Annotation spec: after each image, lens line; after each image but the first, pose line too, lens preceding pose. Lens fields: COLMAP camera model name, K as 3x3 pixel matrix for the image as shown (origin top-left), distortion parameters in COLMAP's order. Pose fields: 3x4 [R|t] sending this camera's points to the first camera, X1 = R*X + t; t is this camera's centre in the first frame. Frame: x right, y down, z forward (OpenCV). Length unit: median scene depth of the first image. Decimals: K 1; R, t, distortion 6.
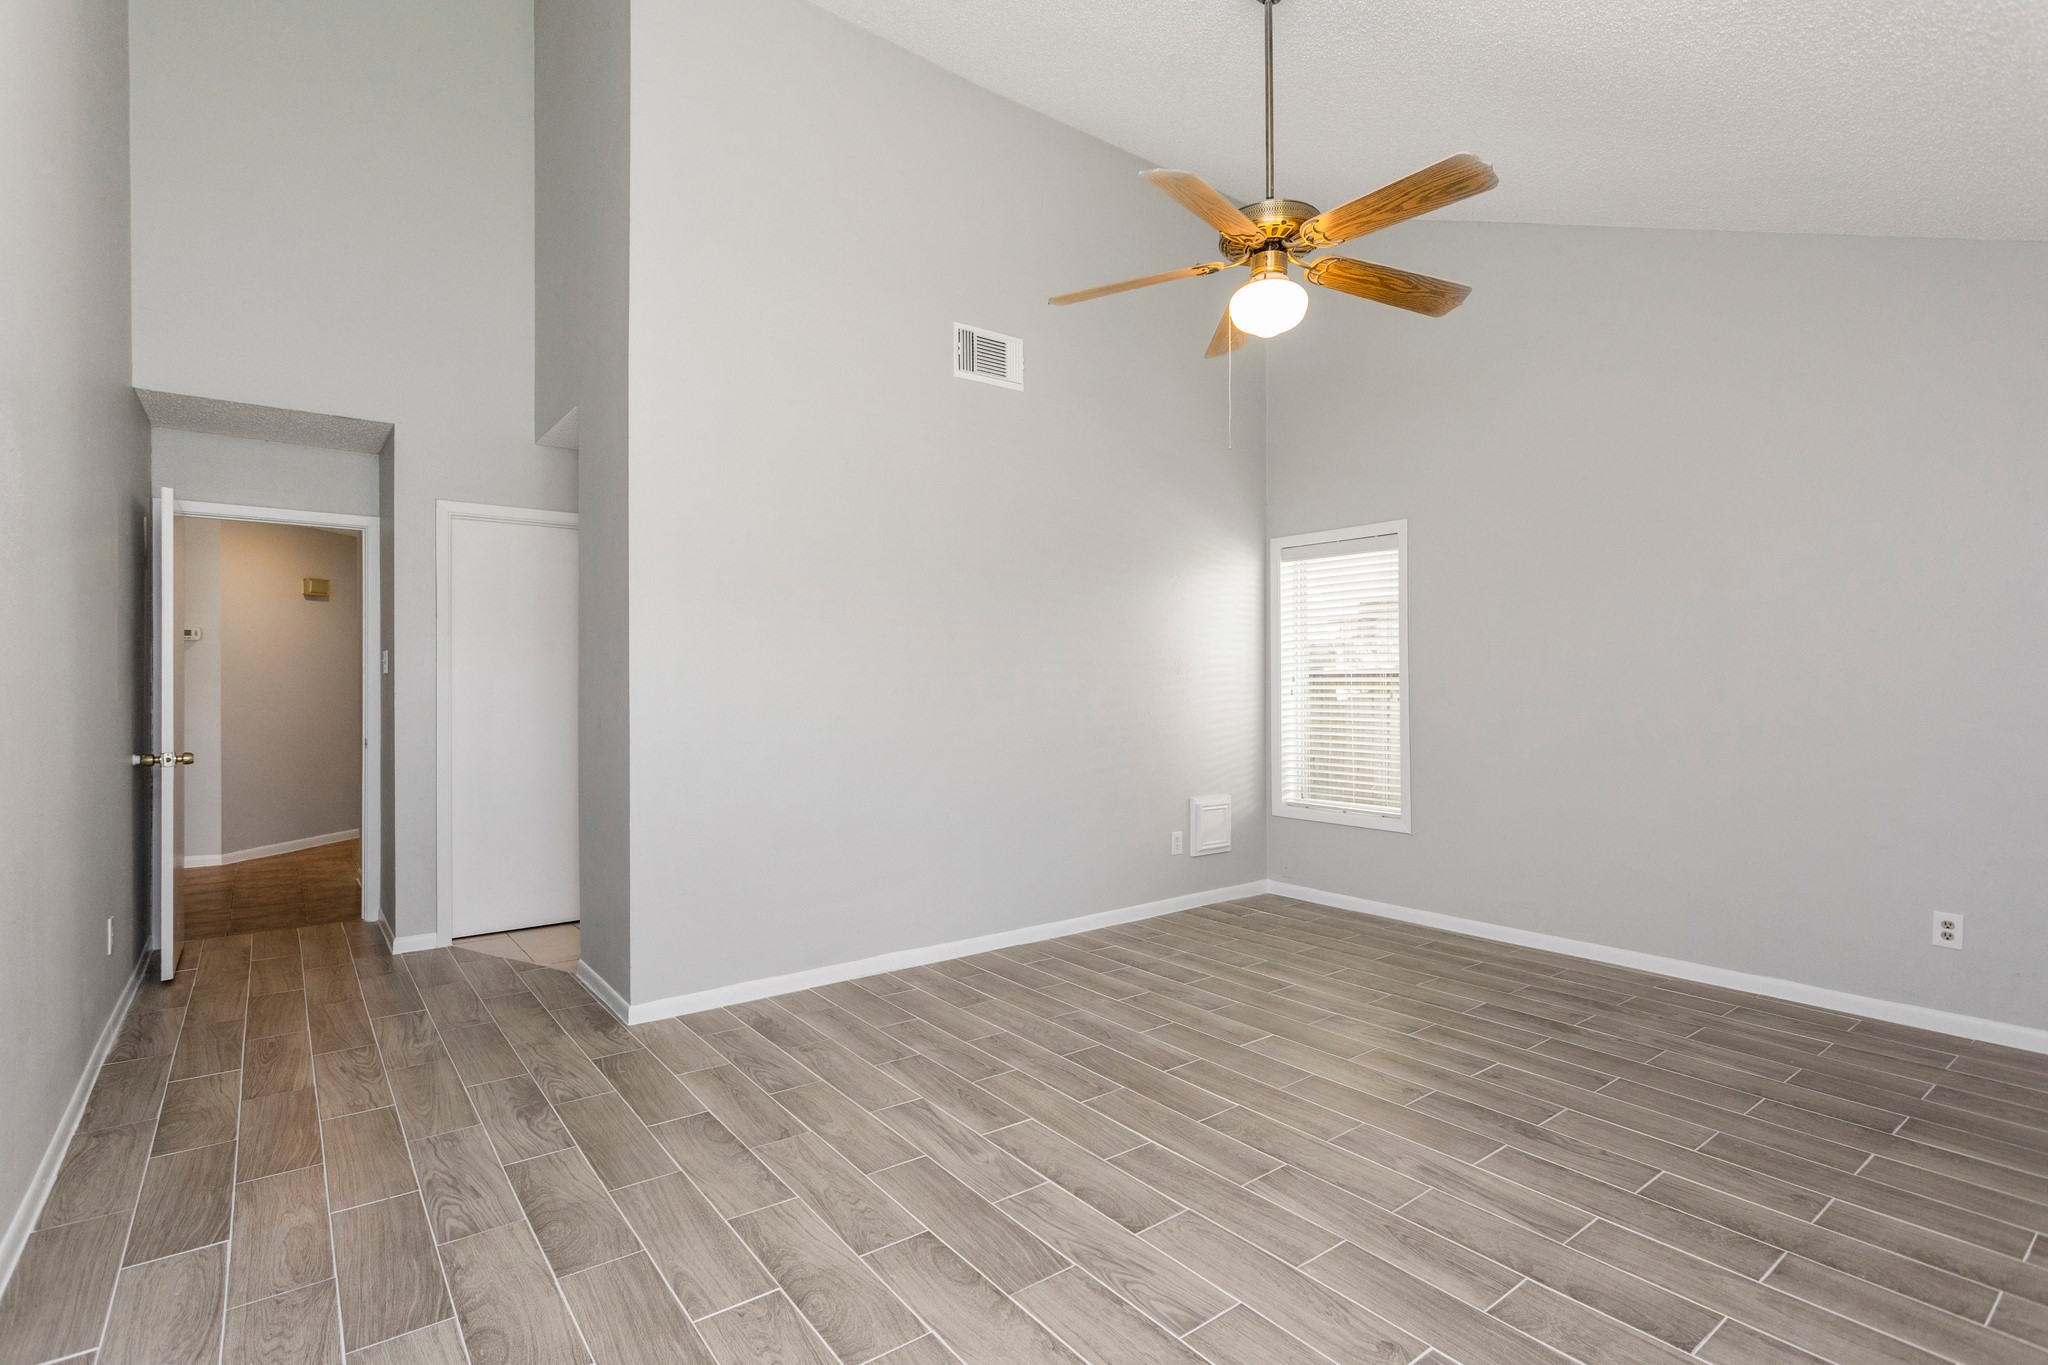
lens RADIAL K [[1001.4, 0, 1015.6], [0, 1001.4, 674.7], [0, 0, 1]] dist [0.005254, 0.000488]
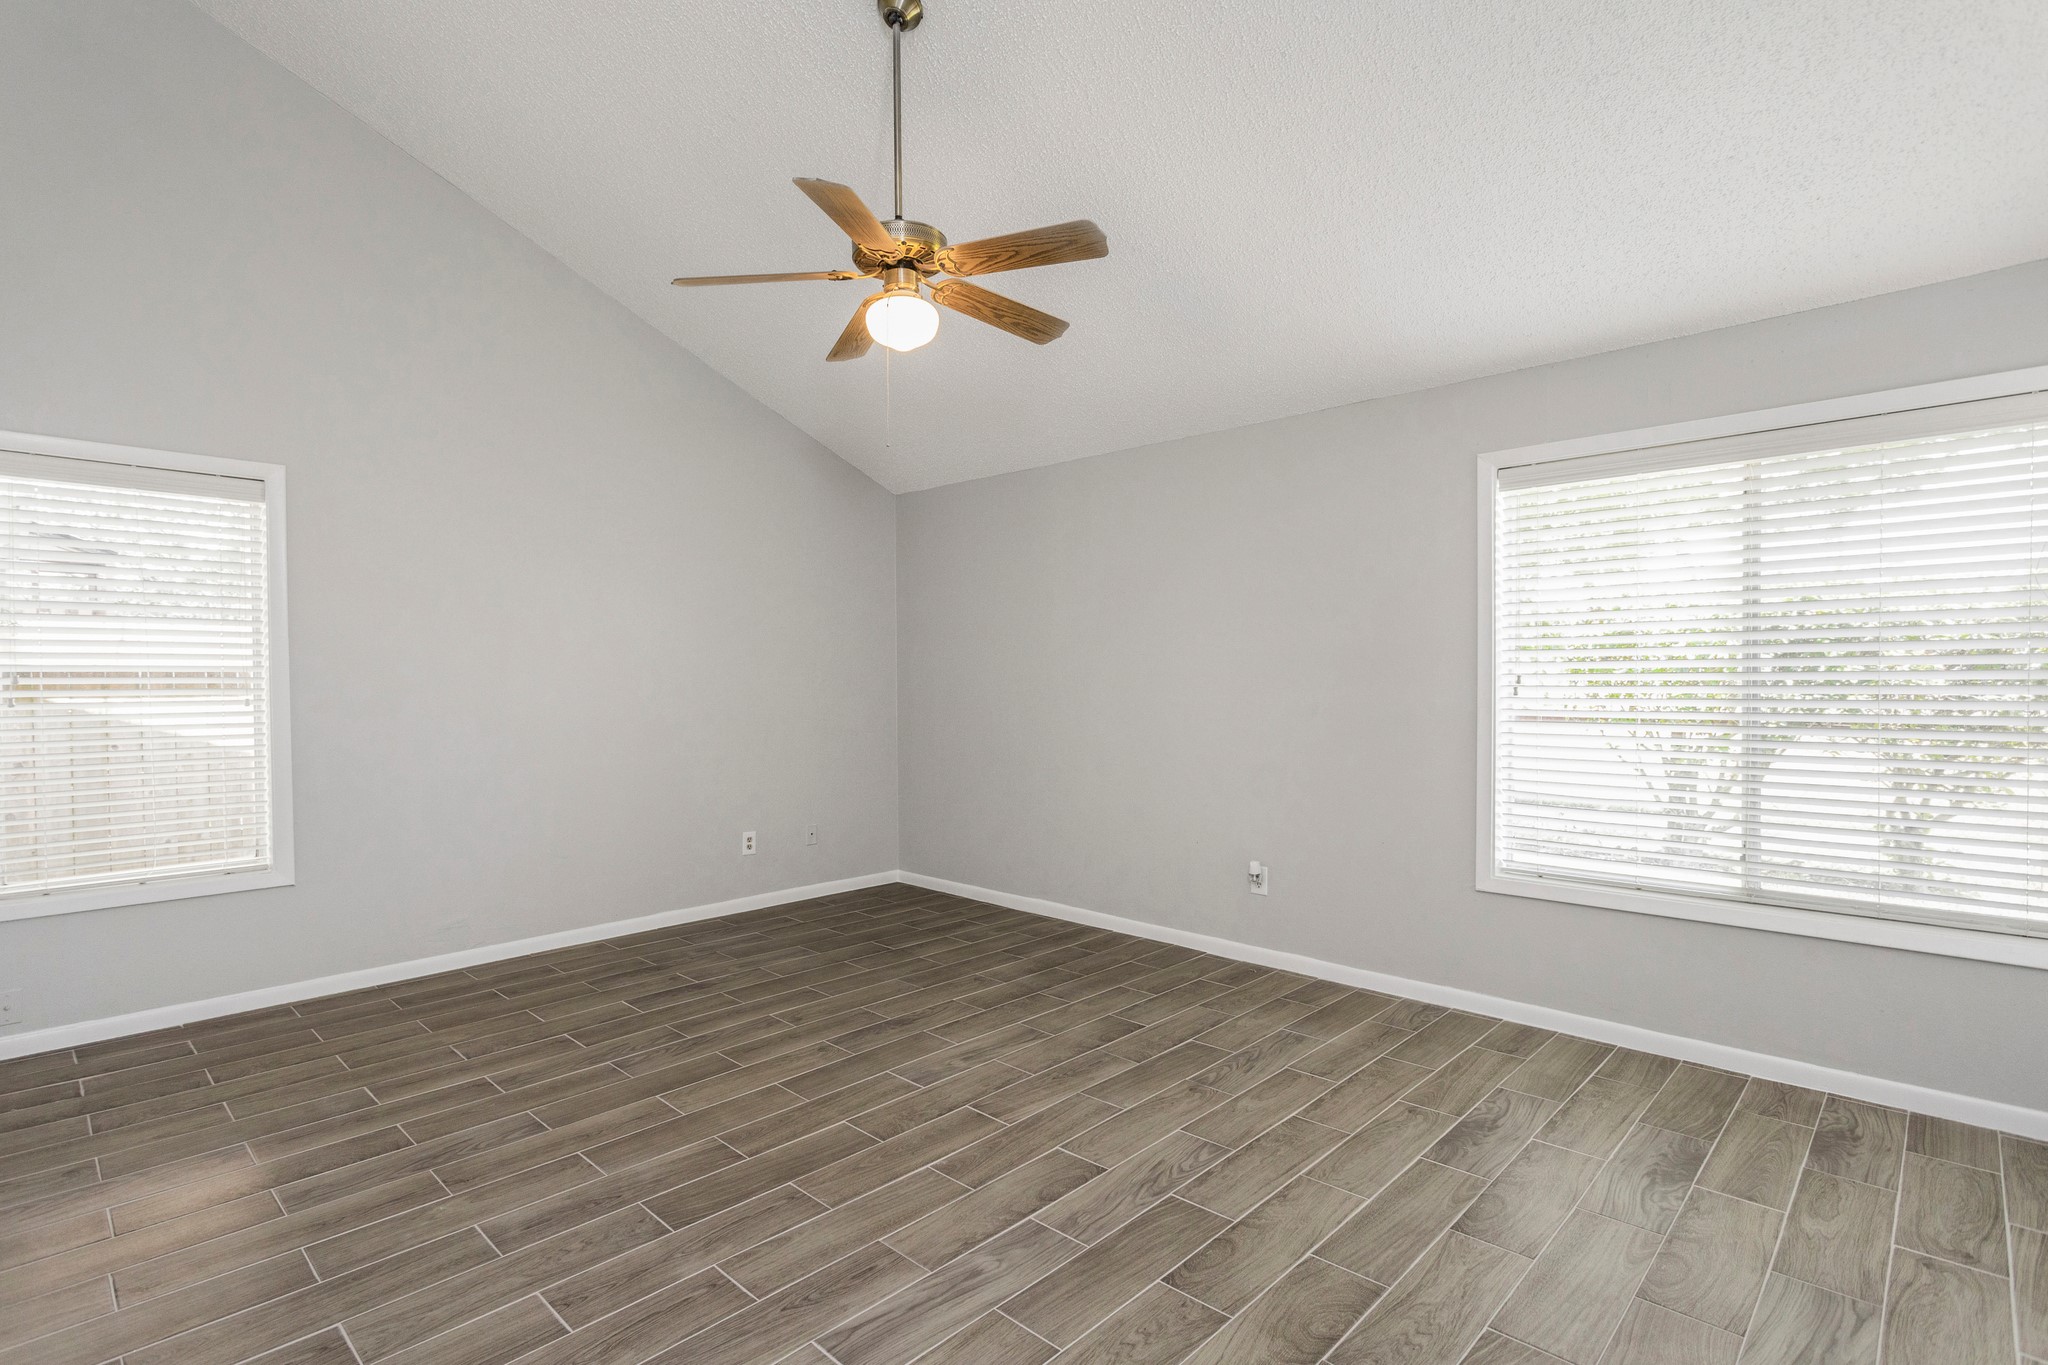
lens RADIAL K [[1001.4, 0, 1015.6], [0, 1001.4, 674.7], [0, 0, 1]] dist [0.005254, 0.000488]
pose [[-0.172577, 0.005957, 0.984978, -0.681835], [-0.002227, 0.999977, -0.006438, 0.006611], [-0.984993, -0.003304, -0.172560, 0.908875]]
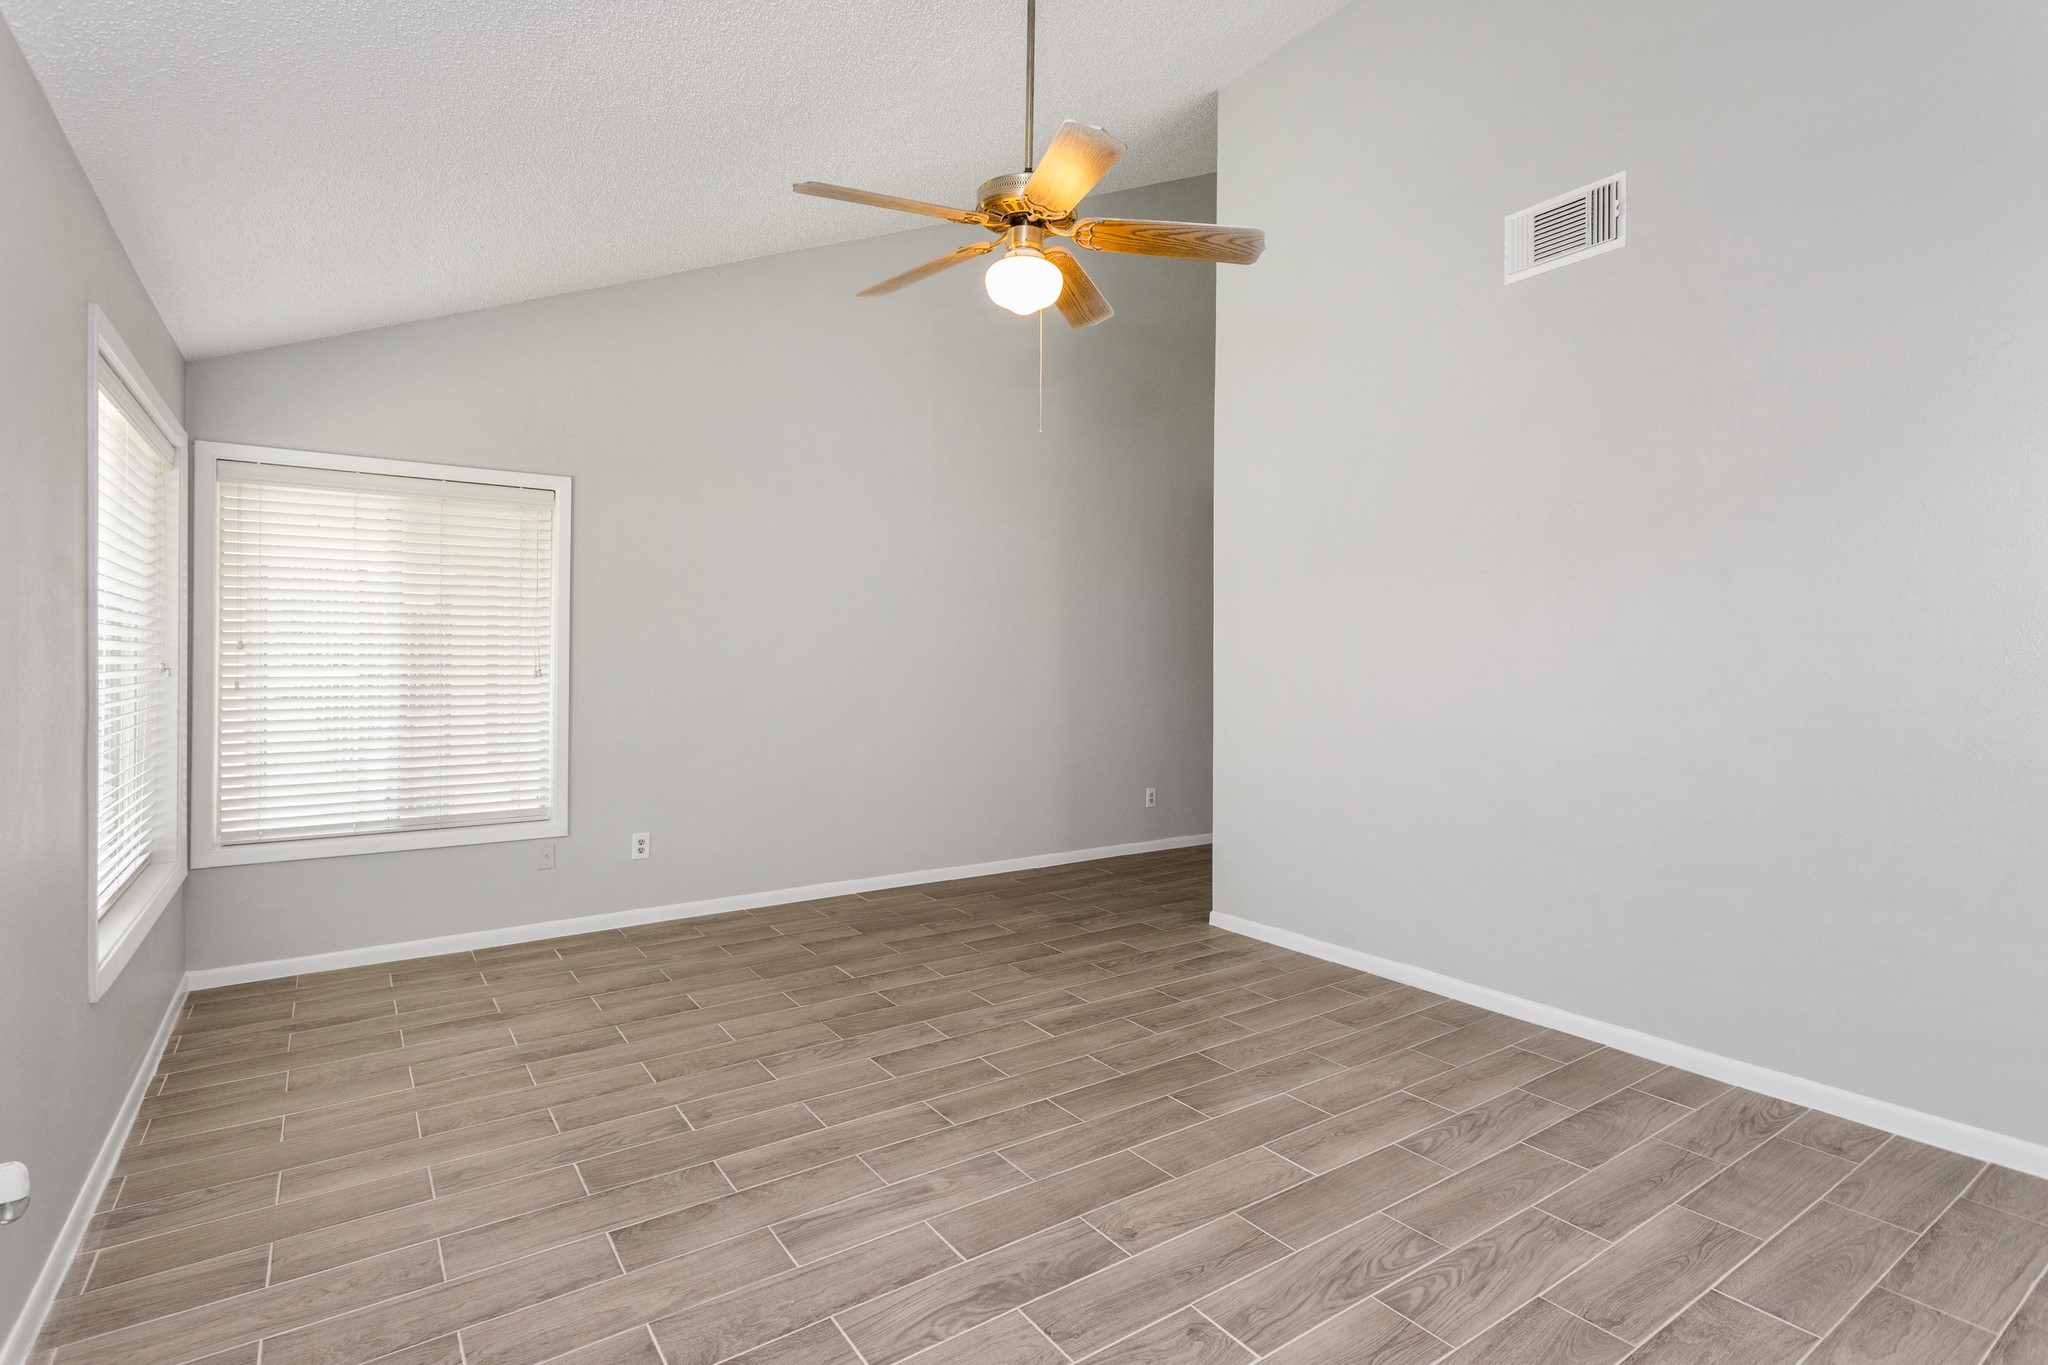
lens RADIAL K [[947.3, 0, 950.9], [0, 947.3, 663.3], [0, 0, 1]] dist [0.000035, -0.000060]
pose [[-0.090712, 0.001159, -0.995876, 1.003108], [0.003499, 0.999994, 0.000845, 0.001540], [0.995871, -0.003408, -0.090716, 0.865135]]
